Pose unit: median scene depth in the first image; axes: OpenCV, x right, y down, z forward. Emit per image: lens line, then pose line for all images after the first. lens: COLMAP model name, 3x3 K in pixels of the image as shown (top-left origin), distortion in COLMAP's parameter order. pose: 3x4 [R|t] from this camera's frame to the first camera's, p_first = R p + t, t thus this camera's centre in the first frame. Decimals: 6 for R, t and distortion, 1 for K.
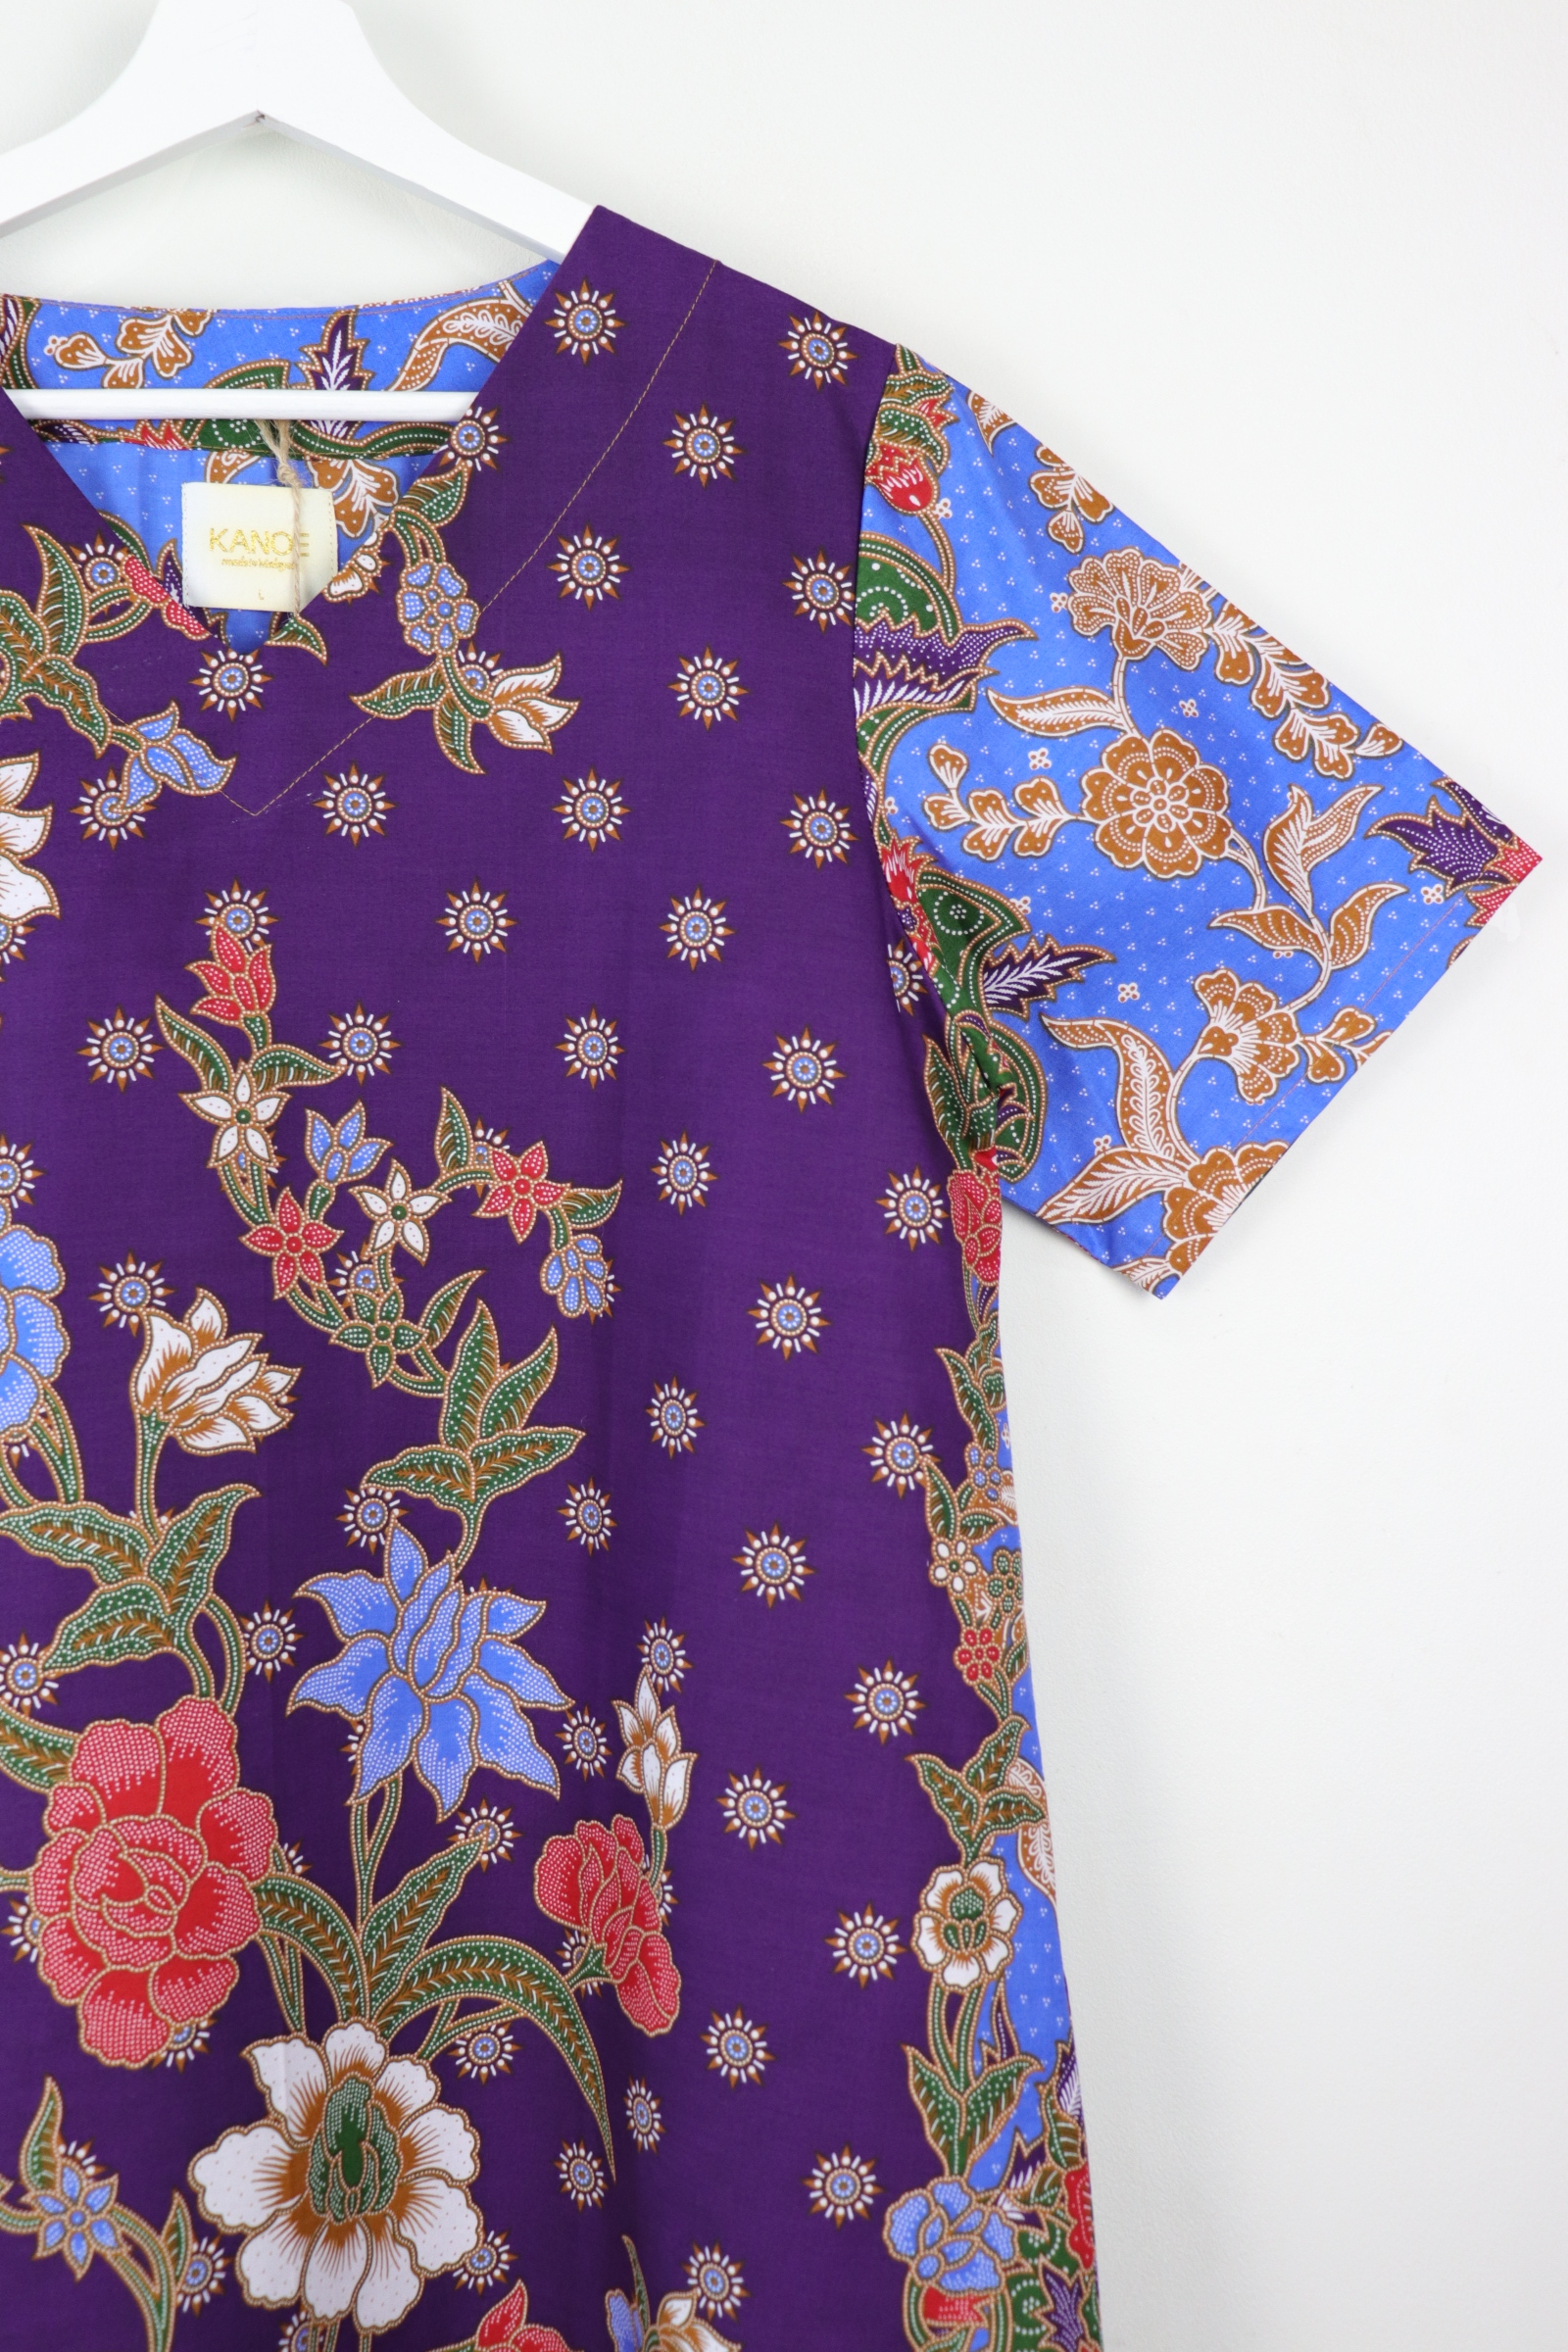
lens RADIAL K [[2488.6, 0, 784.0], [0, 2488.6, 1176.0], [0, 0, 1]] dist [-0.123948, 0.167440]
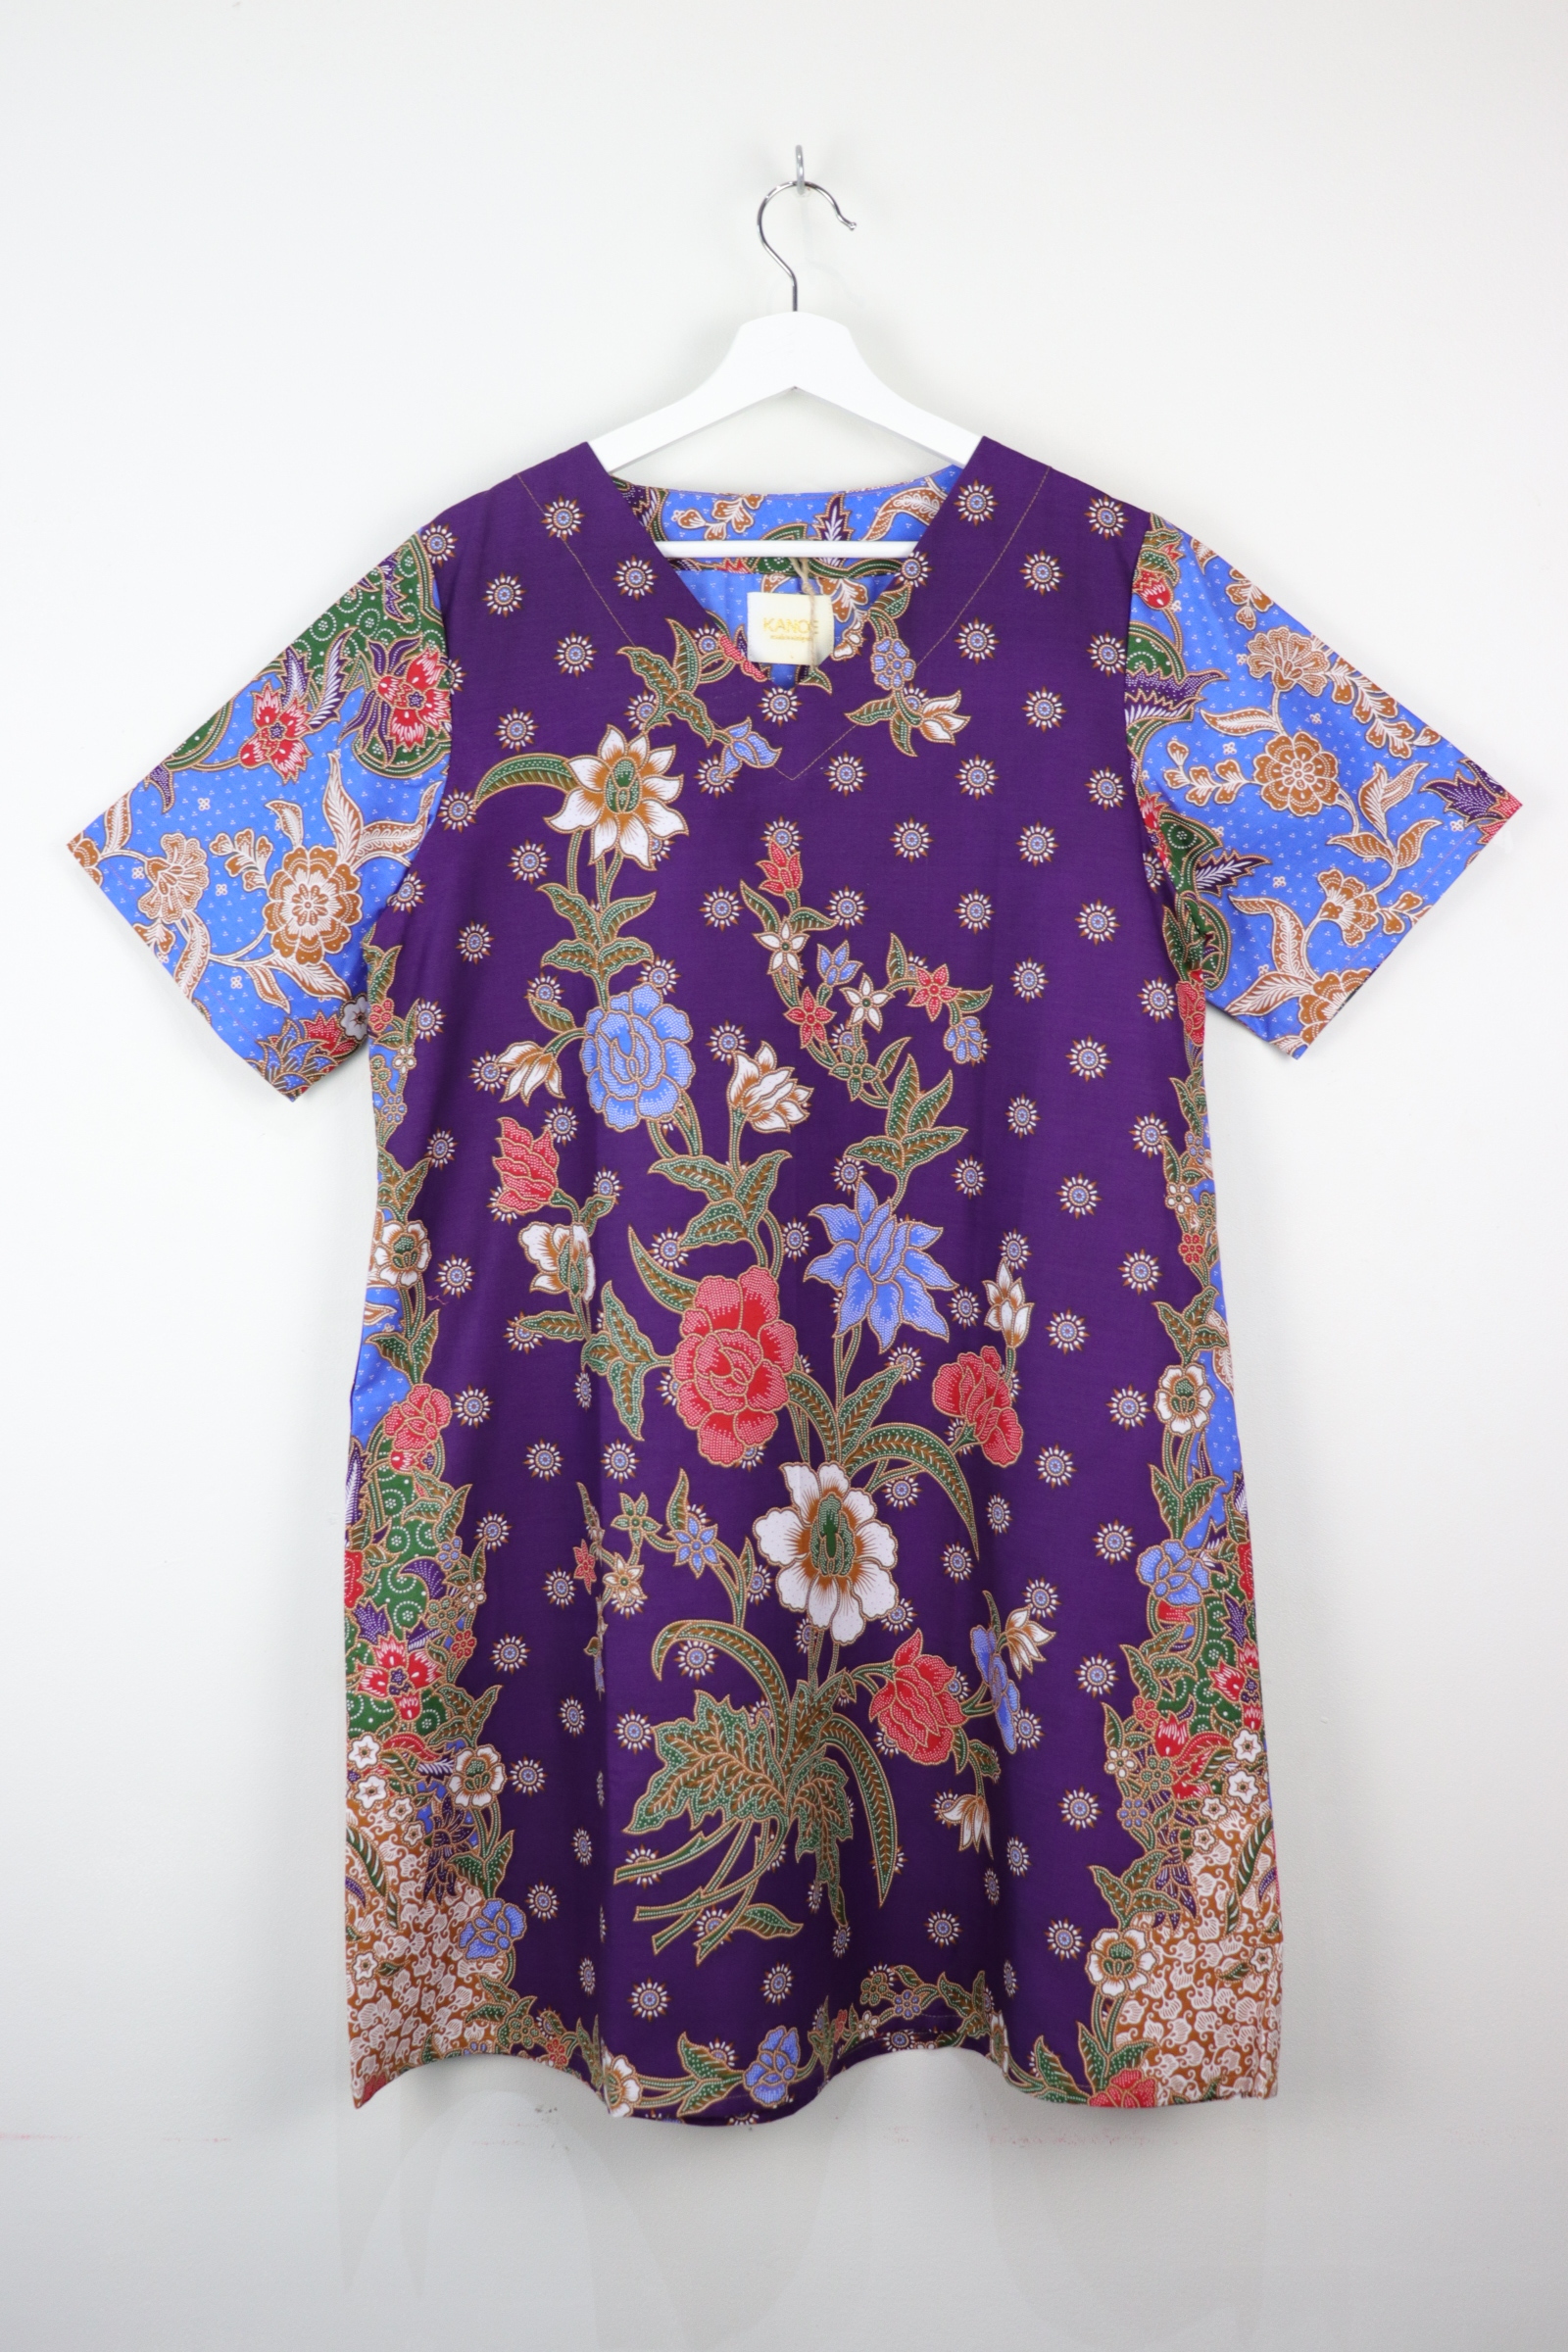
lens RADIAL K [[2488.6, 0, 784.0], [0, 2488.6, 1176.0], [0, 0, 1]] dist [-0.123948, 0.167440]
pose [[0.997918, 0.008253, -0.063966, -0.100797], [-0.006669, 0.999667, 0.024937, 0.096551], [0.064151, -0.024459, 0.997640, -0.801663]]
